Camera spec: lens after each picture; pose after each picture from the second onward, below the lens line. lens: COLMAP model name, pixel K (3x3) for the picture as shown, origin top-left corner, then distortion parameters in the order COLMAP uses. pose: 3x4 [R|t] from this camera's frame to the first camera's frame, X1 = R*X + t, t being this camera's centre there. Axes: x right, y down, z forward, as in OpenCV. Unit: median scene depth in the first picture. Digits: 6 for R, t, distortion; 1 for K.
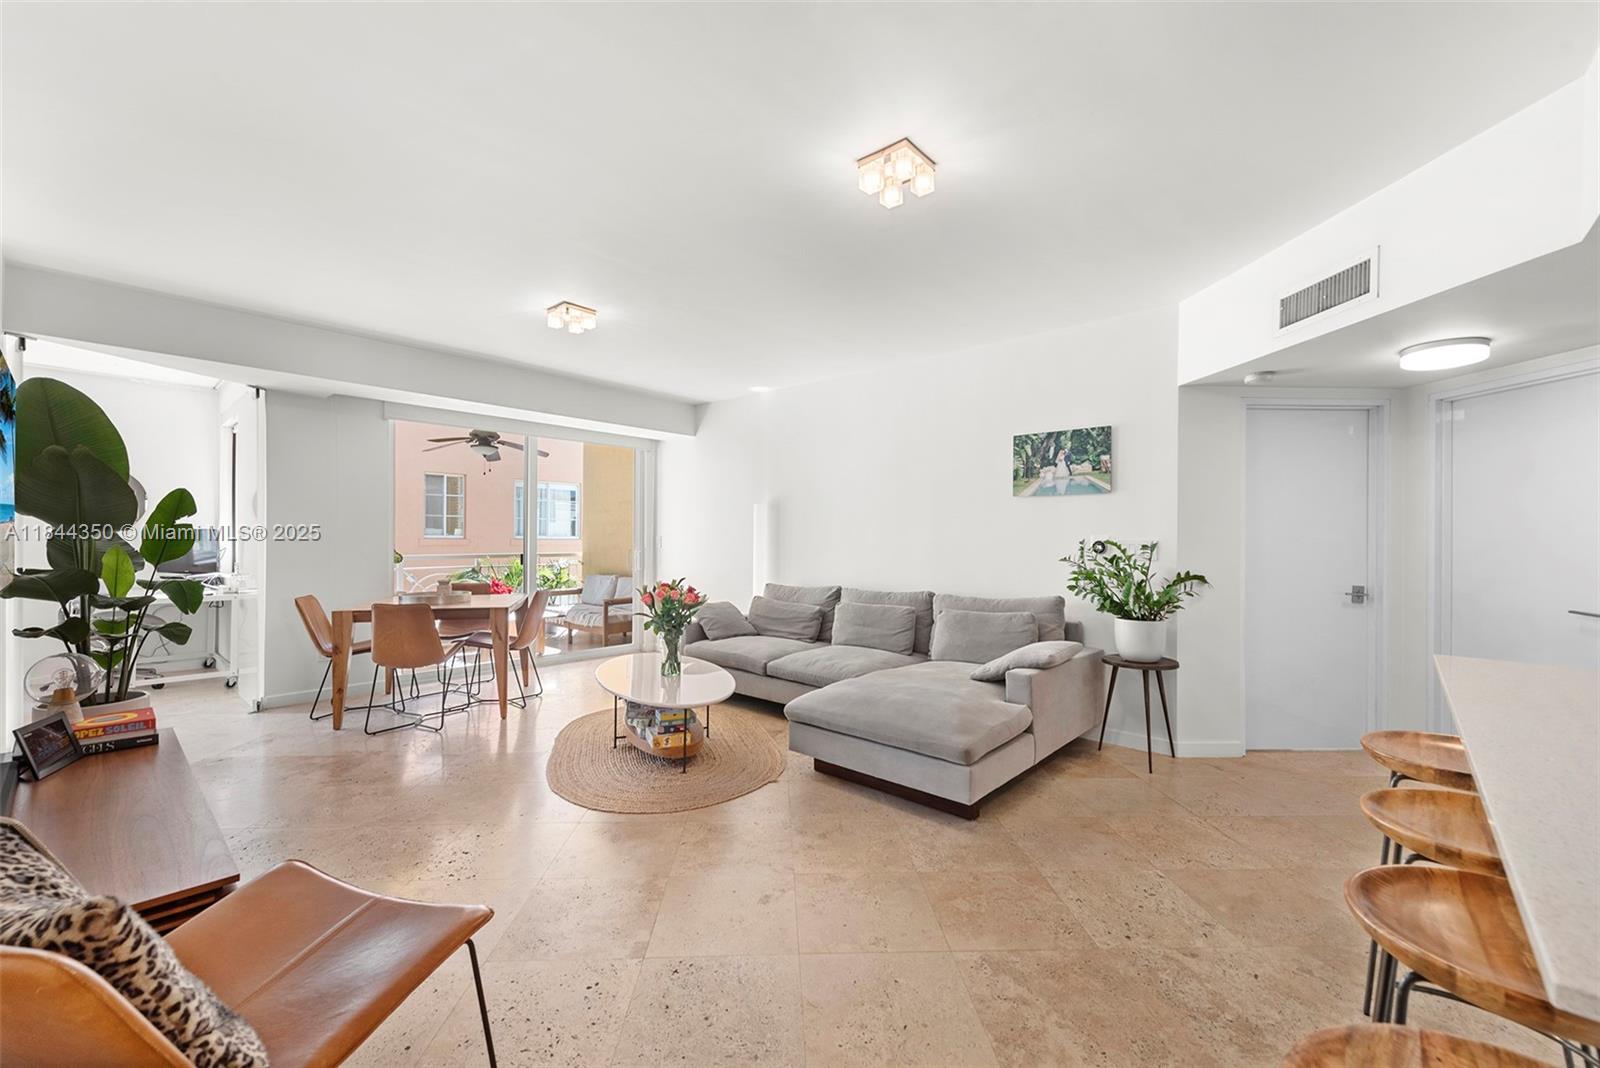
lens RADIAL K [[636.4, 0, 804.0], [0, 636.4, 545.3], [0, 0, 1]] dist [0.006899, -0.000026]
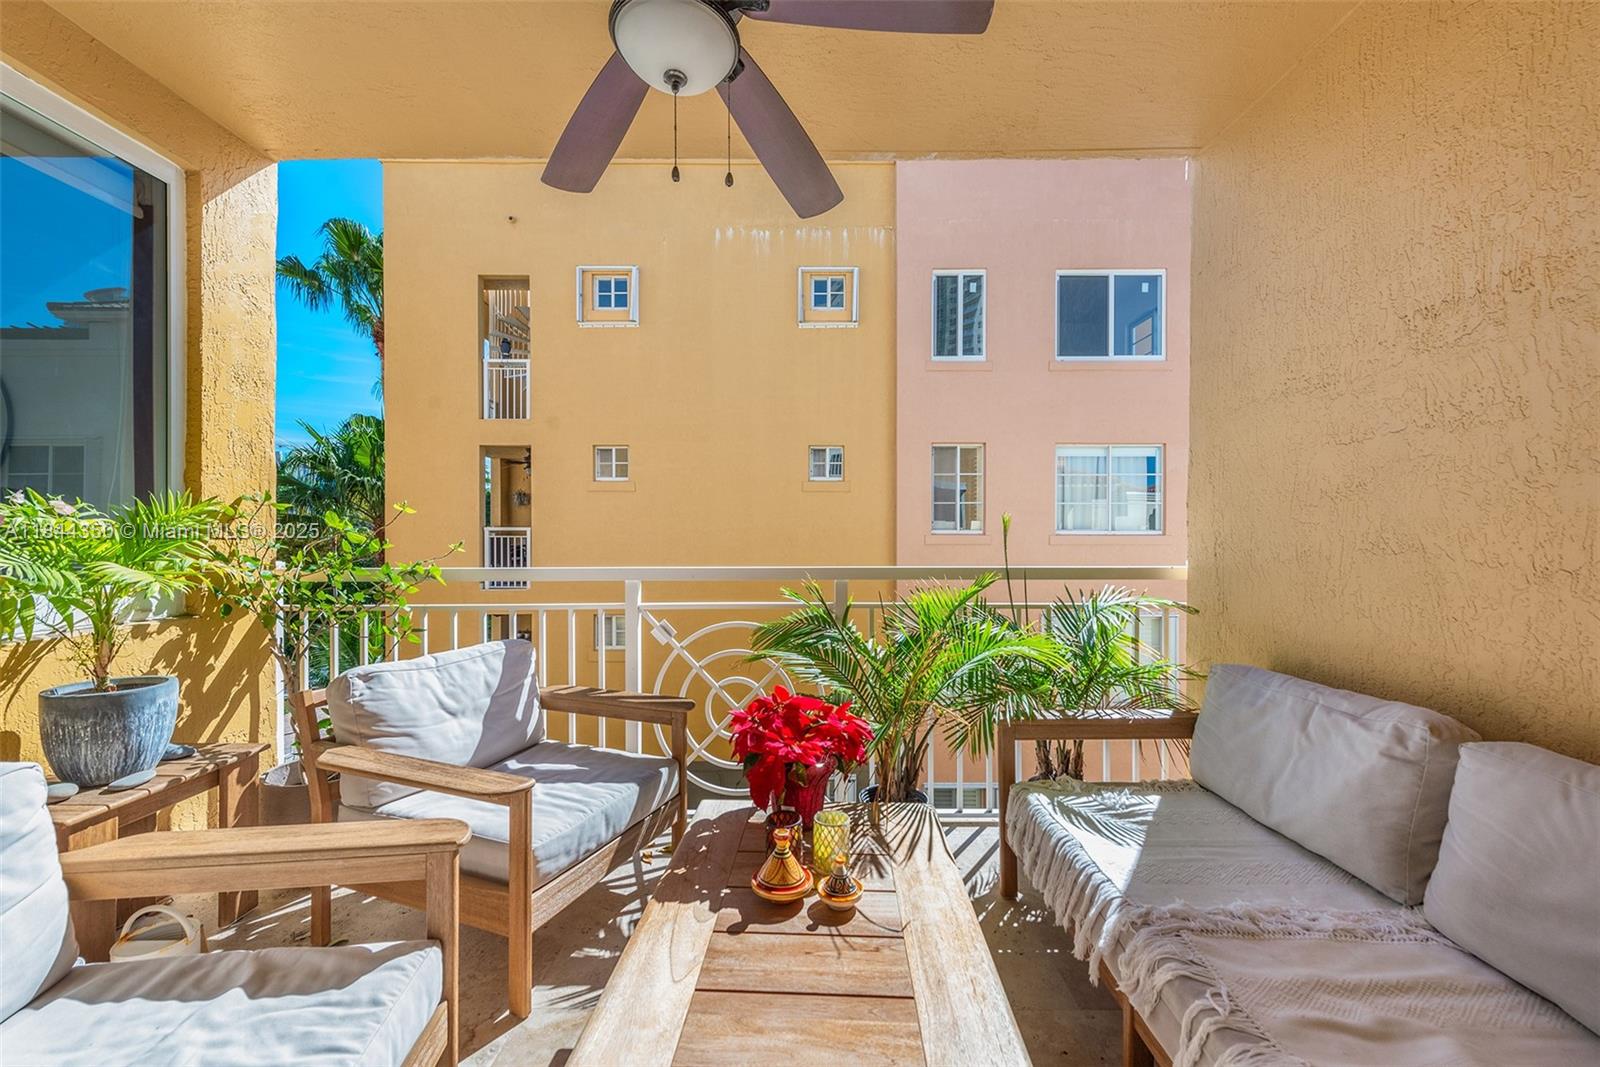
lens RADIAL K [[636.4, 0, 804.0], [0, 636.4, 544.8], [0, 0, 1]] dist [0.006899, -0.000026]
pose [[0.663313, 0.001198, -0.748341, -0.255584], [-0.002500, 0.999997, -0.000615, 0.002522], [0.748338, 0.002279, 0.663314, 0.705024]]
